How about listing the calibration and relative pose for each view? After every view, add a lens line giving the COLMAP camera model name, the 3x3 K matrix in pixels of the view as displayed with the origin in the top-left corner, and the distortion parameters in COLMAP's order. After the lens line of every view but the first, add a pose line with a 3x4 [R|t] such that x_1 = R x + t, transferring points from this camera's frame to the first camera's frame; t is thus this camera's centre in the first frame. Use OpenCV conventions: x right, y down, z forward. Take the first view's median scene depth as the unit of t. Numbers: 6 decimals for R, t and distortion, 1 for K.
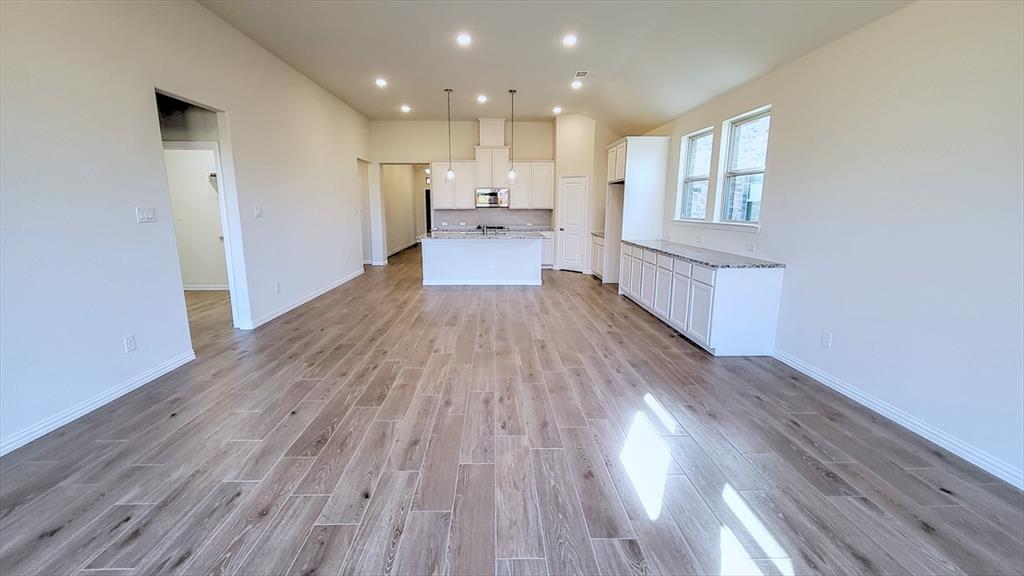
lens RADIAL K [[425.6, 0, 512.0], [0, 425.6, 288.0], [0, 0, 1]] dist [0.001559, 0.000169]
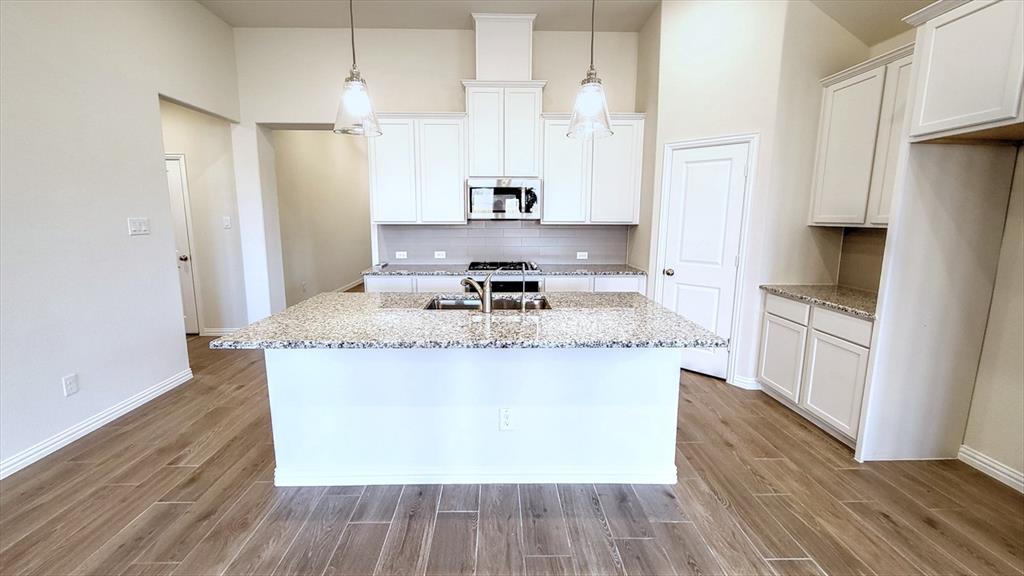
lens RADIAL K [[425.6, 0, 512.0], [0, 425.6, 288.0], [0, 0, 1]] dist [0.001559, 0.000169]
pose [[0.999510, 0.002785, -0.031183, -0.024228], [-0.003545, 0.999697, -0.024348, -0.109382], [0.031106, 0.024447, 0.999217, 0.563915]]
